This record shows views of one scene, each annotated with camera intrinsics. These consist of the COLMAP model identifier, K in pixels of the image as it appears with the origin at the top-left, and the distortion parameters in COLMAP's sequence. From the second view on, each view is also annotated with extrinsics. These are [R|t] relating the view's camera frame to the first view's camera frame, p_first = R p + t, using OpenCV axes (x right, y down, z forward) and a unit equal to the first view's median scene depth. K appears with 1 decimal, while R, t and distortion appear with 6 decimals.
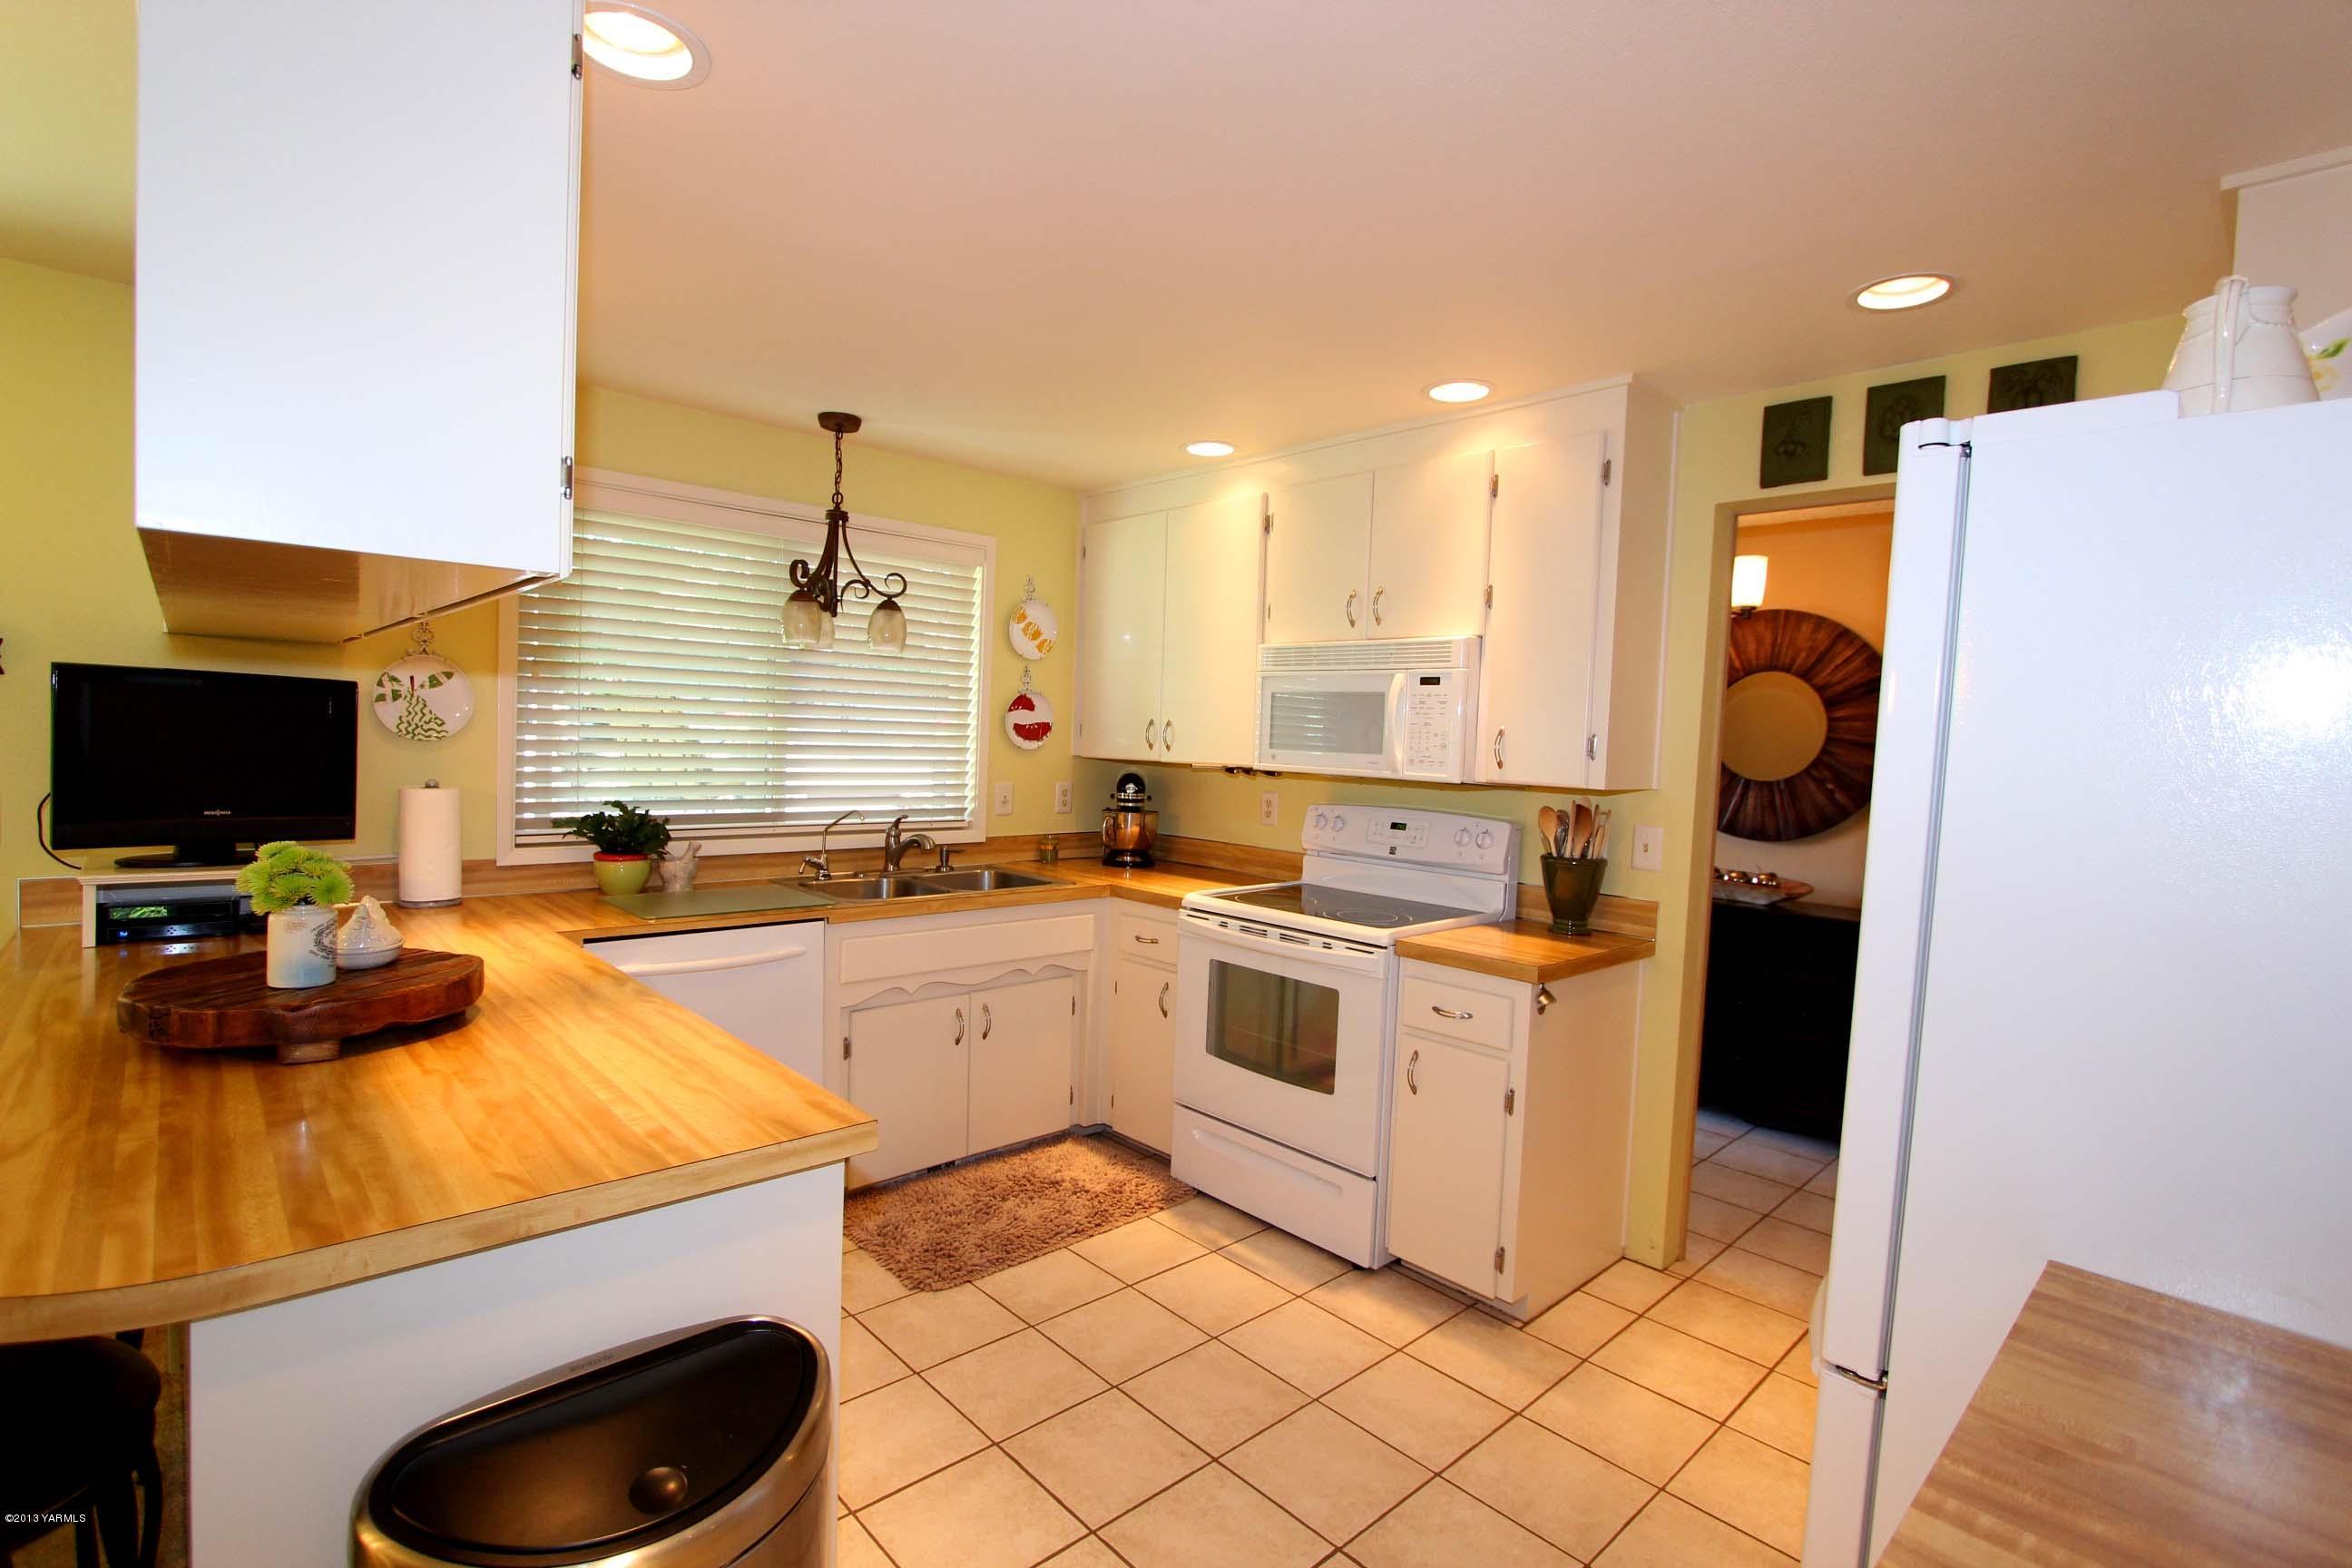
lens RADIAL K [[1089.4, 0, 1170.1], [0, 1089.4, 778.0], [0, 0, 1]] dist [-0.017793, 0.000598]
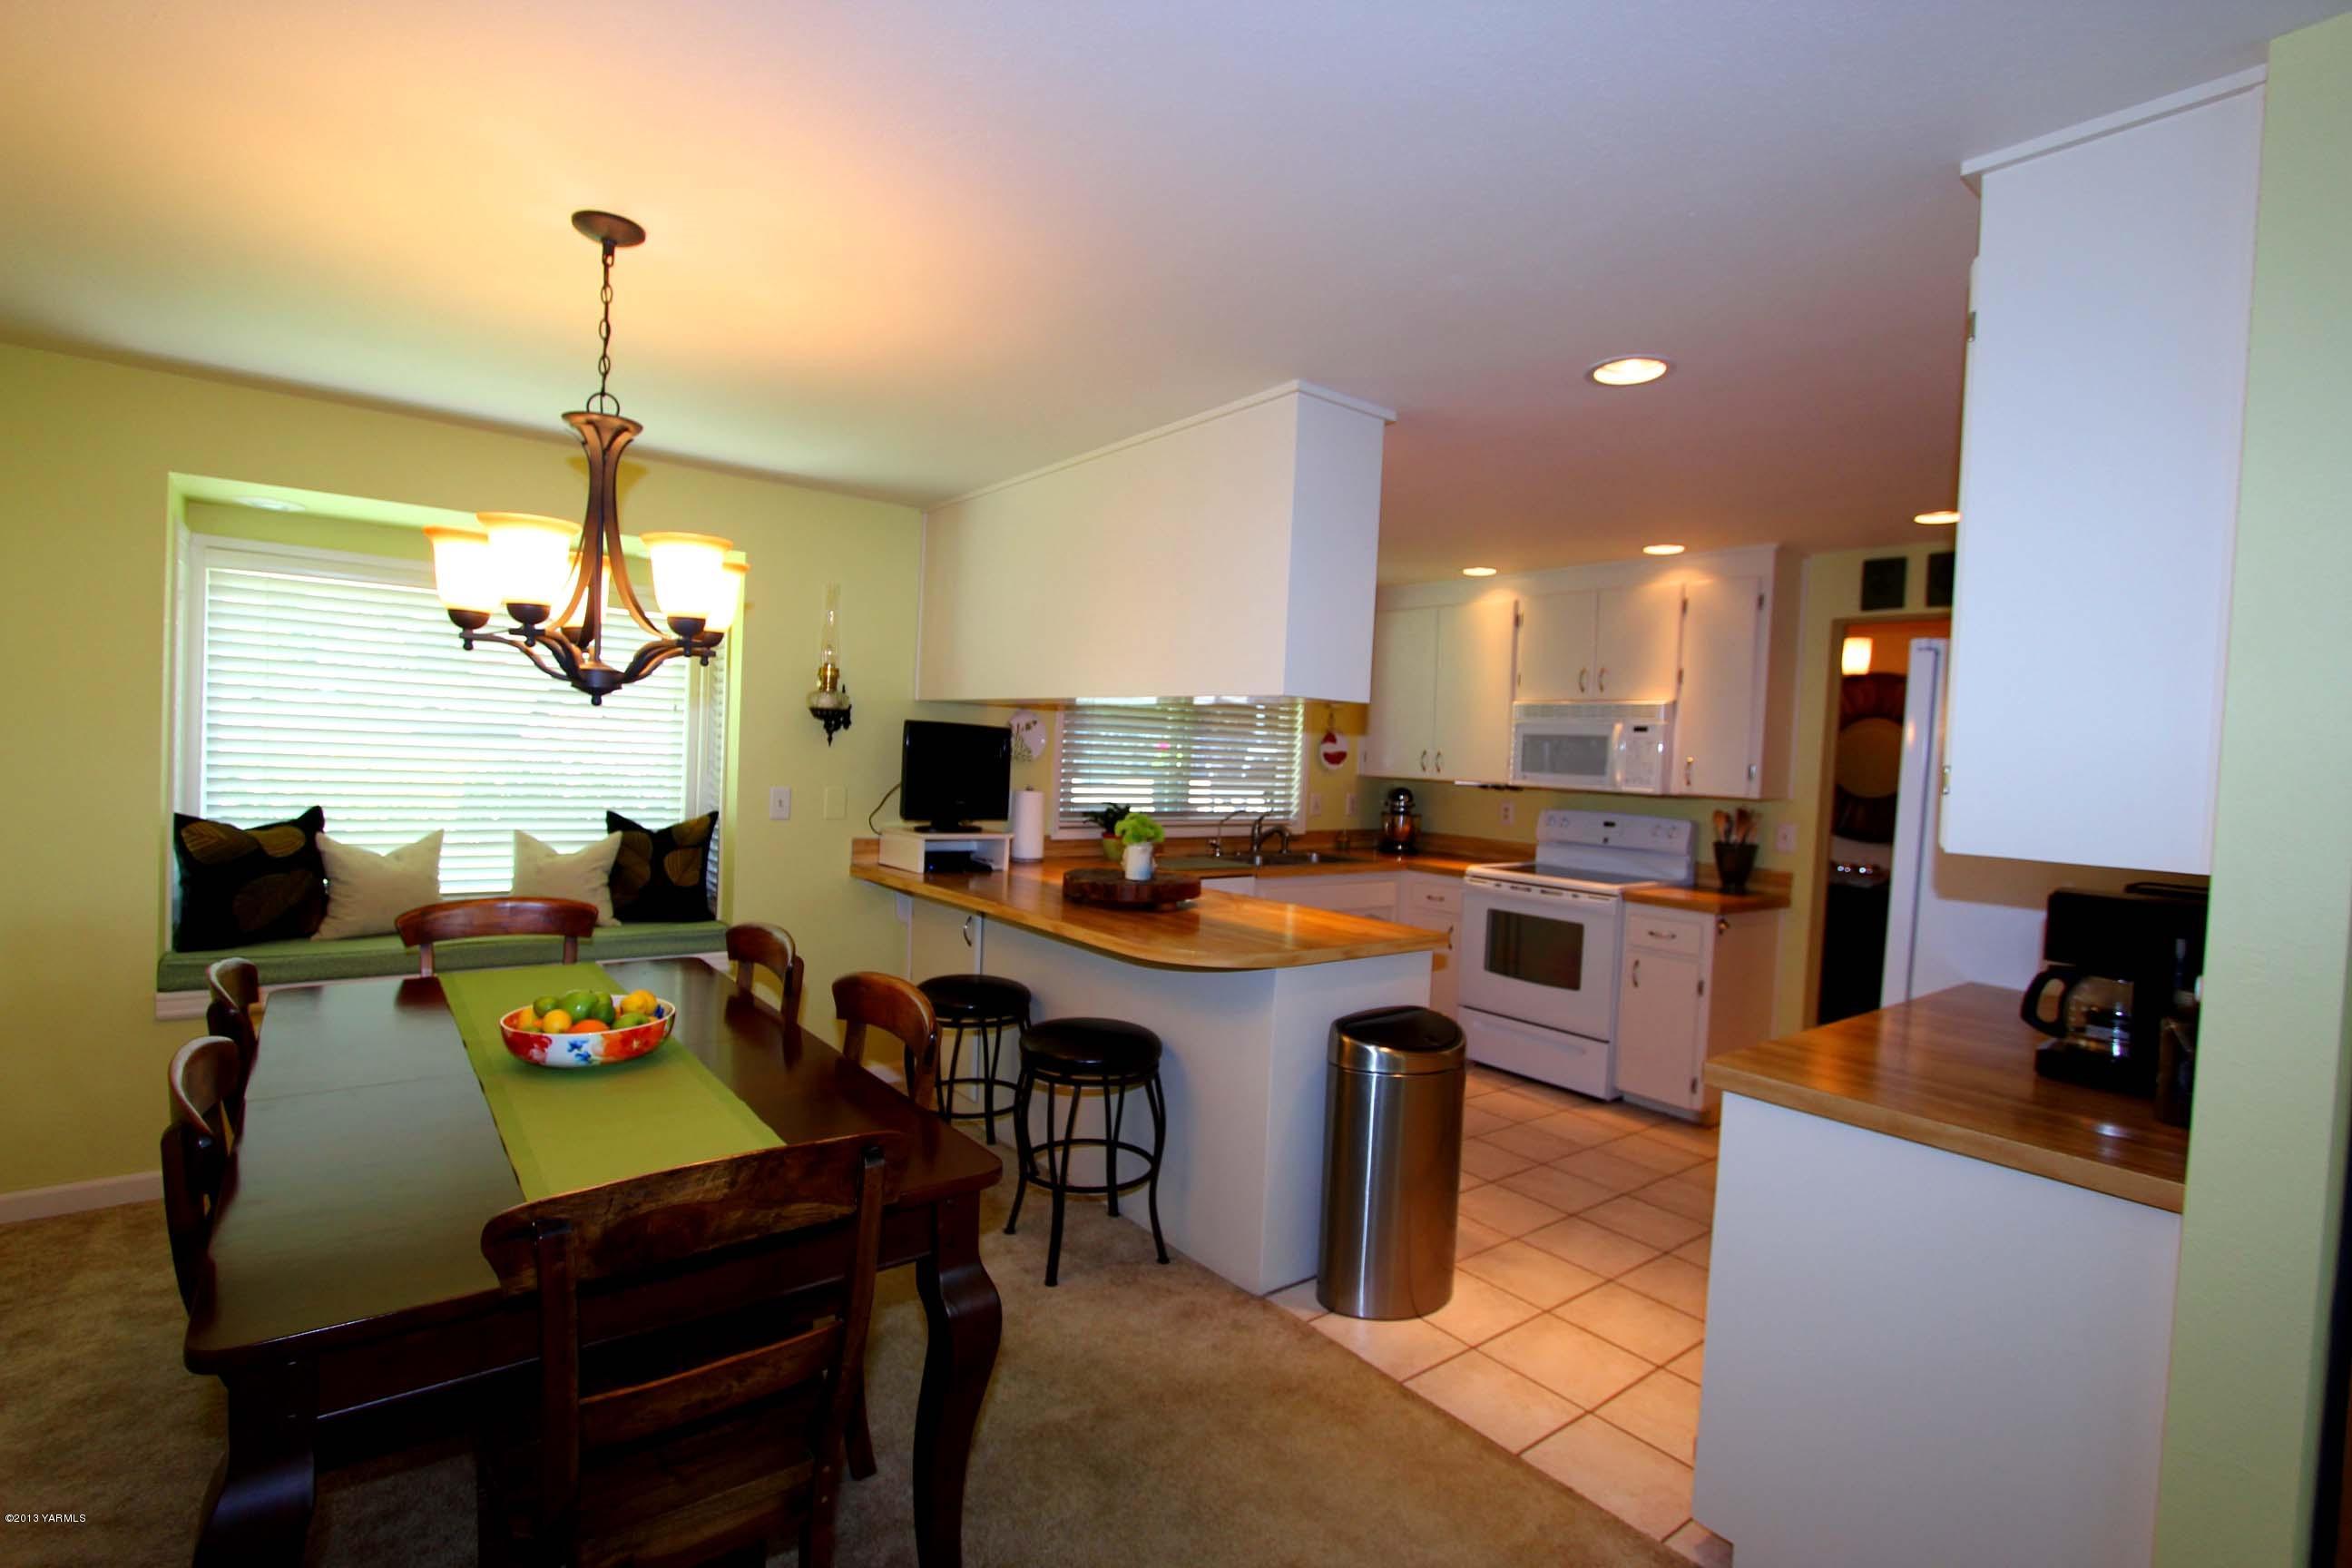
lens RADIAL K [[1097.0, 0, 1164.6], [0, 1097.0, 780.0], [0, 0, 1]] dist [-0.012348, 0.000487]
pose [[0.996481, 0.008484, -0.083393, -0.292565], [-0.009999, 0.999792, -0.017760, 0.017567], [0.083225, 0.018531, 0.996359, -0.585926]]
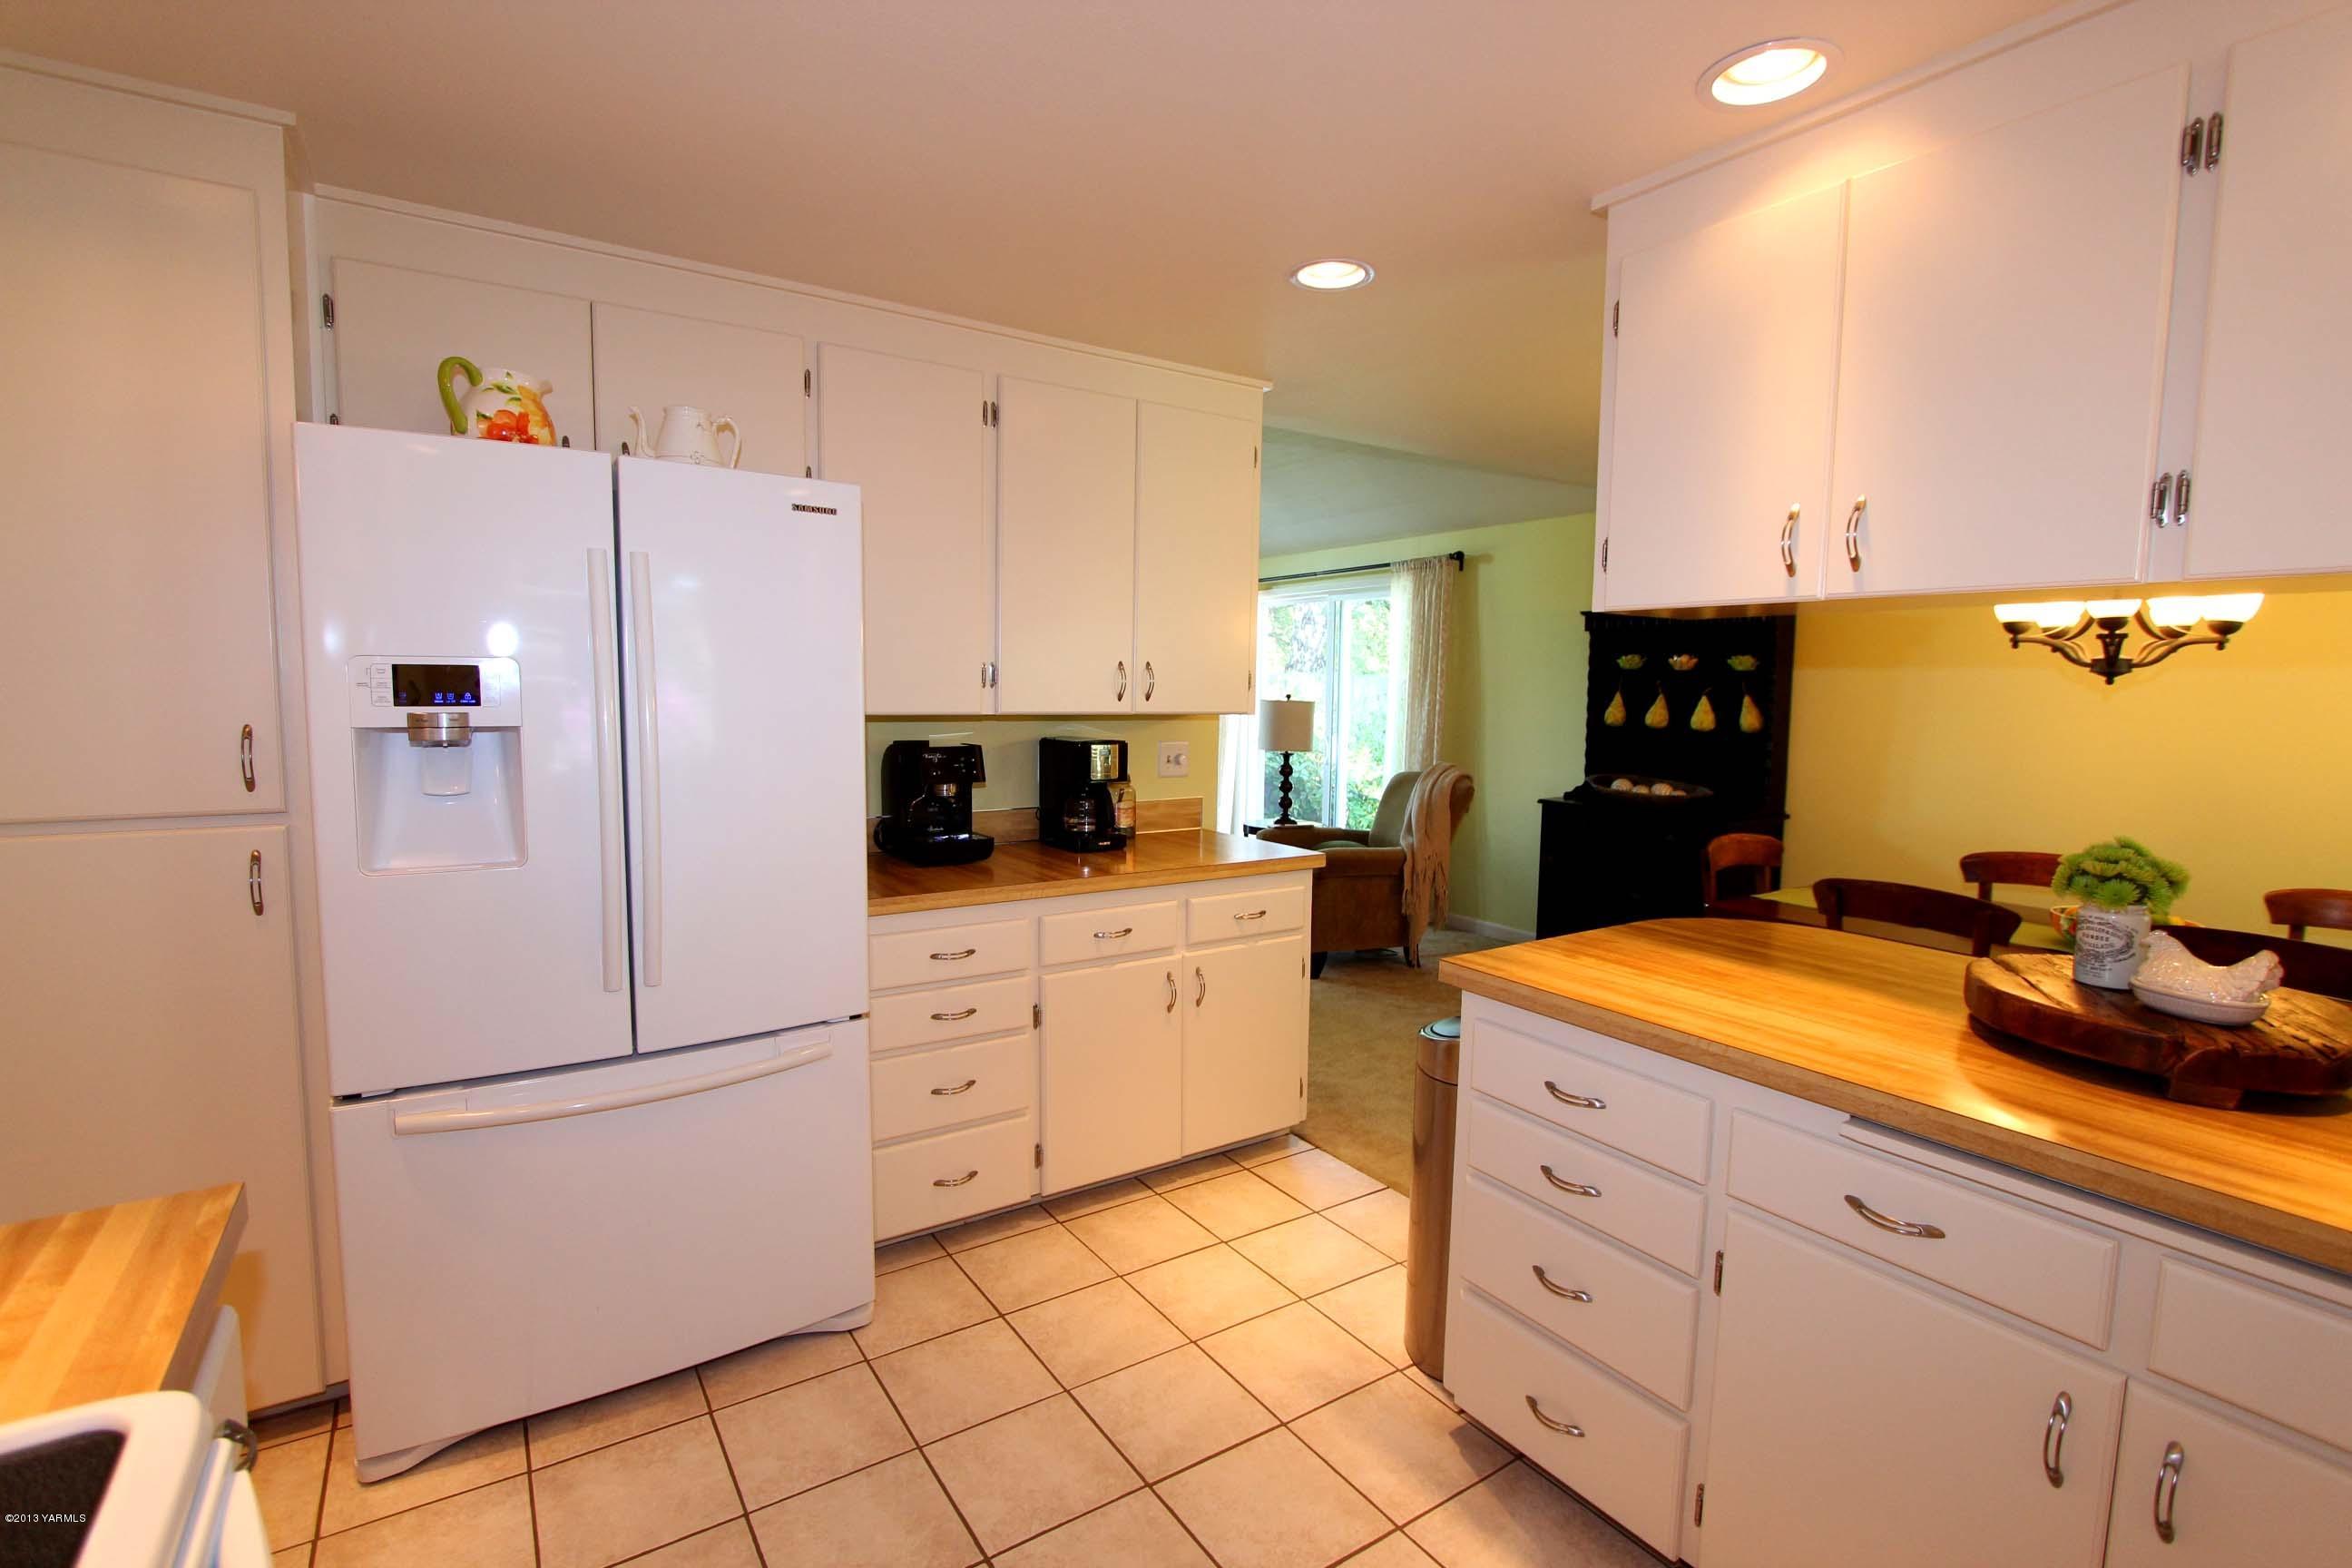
lens RADIAL K [[1097.0, 0, 1164.6], [0, 1097.0, 780.0], [0, 0, 1]] dist [-0.012348, 0.000487]
pose [[-0.985557, -0.071719, 0.153405, -0.049924], [-0.051302, 0.989769, 0.133139, -0.036109], [-0.161384, 0.123346, -0.979153, 1.062974]]
